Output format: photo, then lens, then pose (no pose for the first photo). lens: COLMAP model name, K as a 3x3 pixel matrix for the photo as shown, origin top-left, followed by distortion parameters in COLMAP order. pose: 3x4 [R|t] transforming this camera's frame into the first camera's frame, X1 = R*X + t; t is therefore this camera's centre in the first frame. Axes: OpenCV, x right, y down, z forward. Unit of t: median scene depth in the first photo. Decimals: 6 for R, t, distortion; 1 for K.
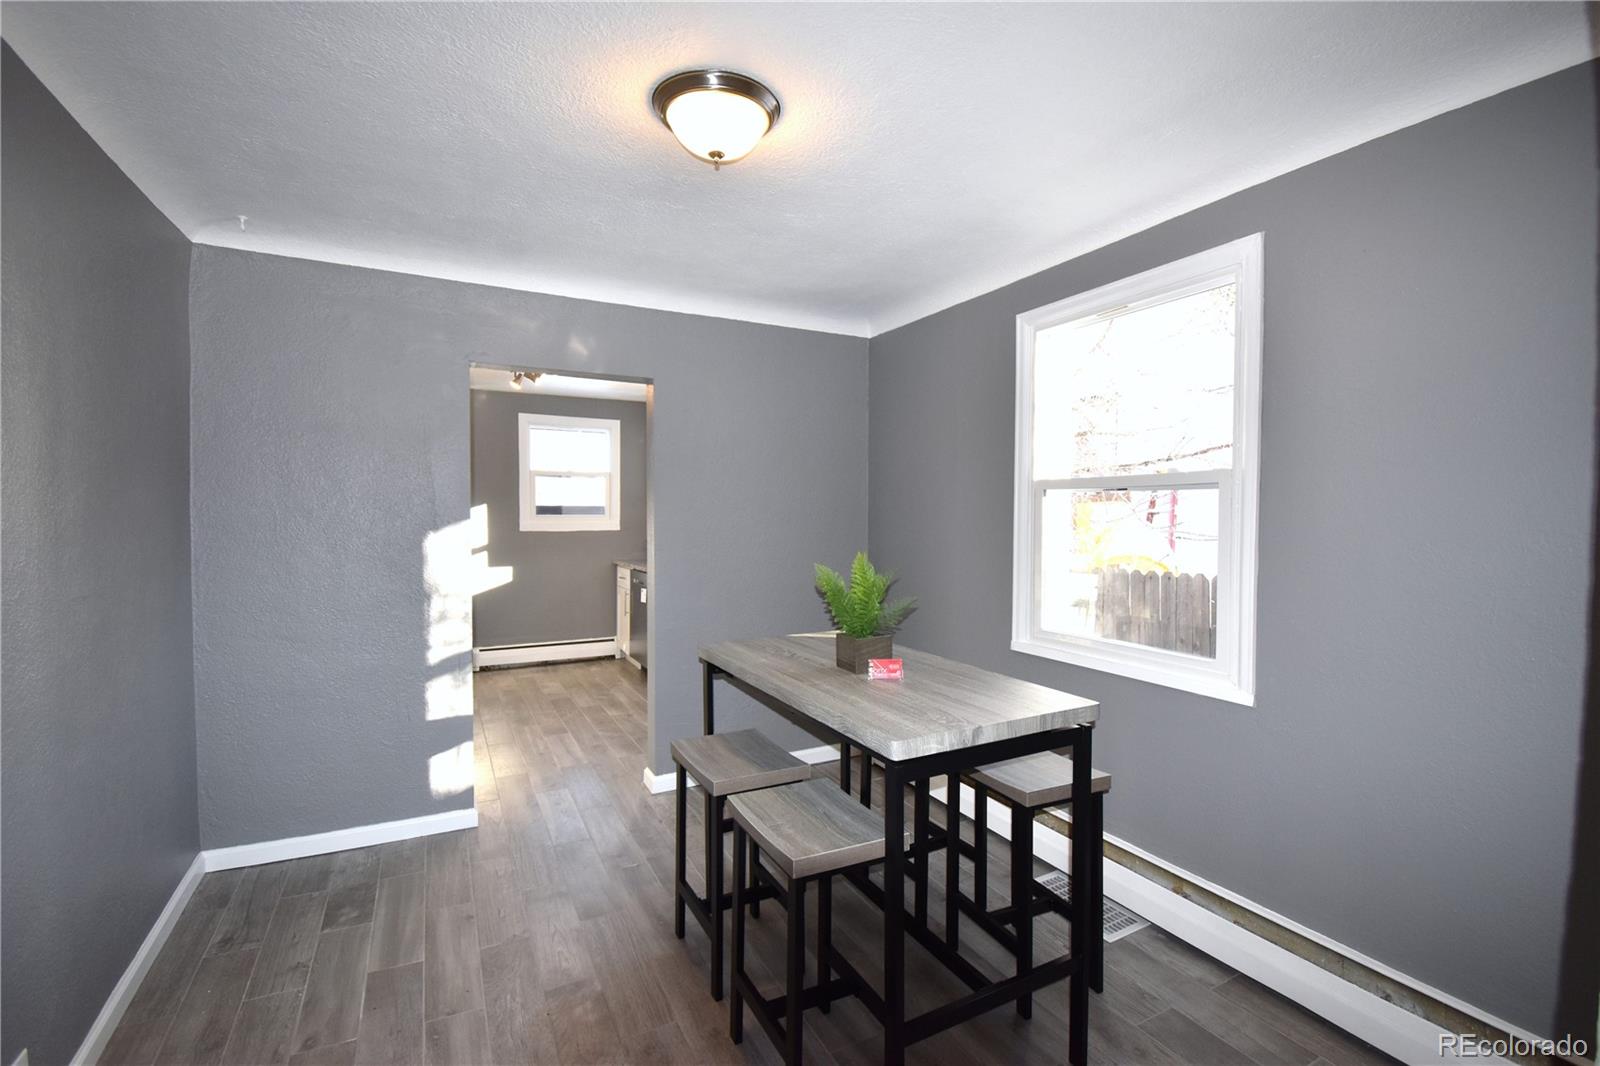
lens RADIAL K [[701.7, 0, 813.2], [0, 701.7, 529.0], [0, 0, 1]] dist [0.001164, -0.013734]
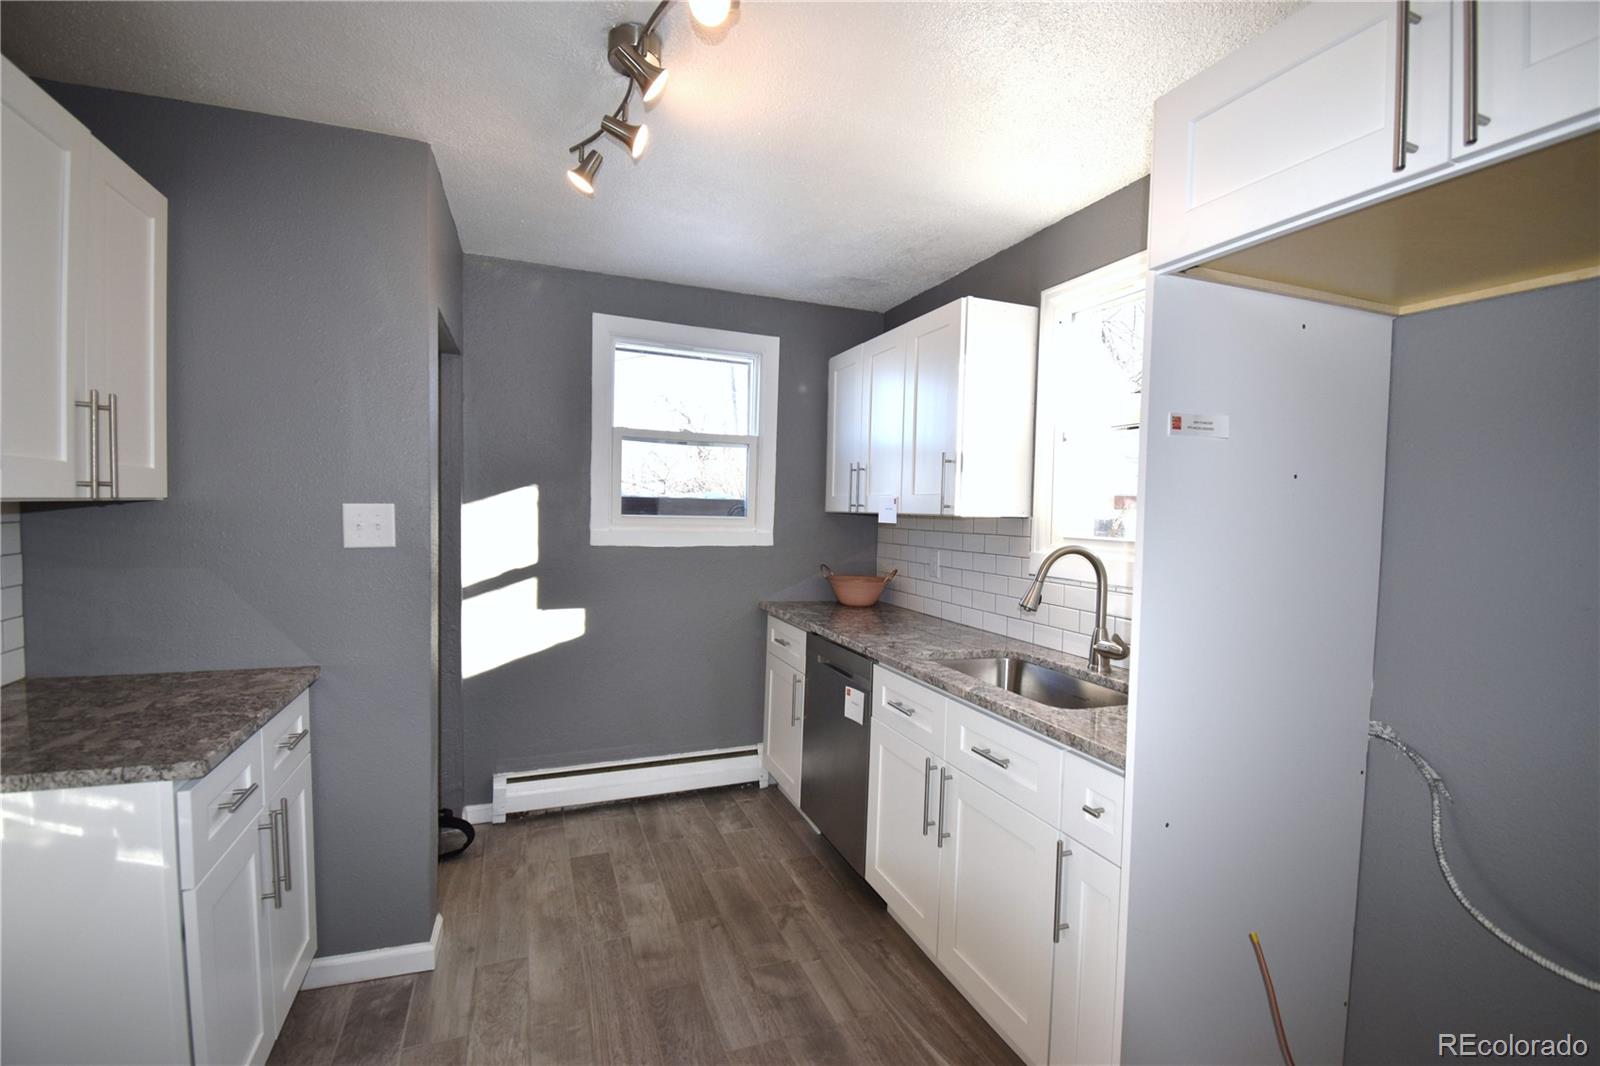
lens RADIAL K [[727.1, 0, 804.0], [0, 727.1, 541.7], [0, 0, 1]] dist [0.001098, -0.000137]
pose [[0.991709, 0.029259, -0.125125, -0.190486], [-0.027206, 0.999466, 0.018081, -0.012670], [0.125588, -0.014527, 0.991976, 0.475677]]
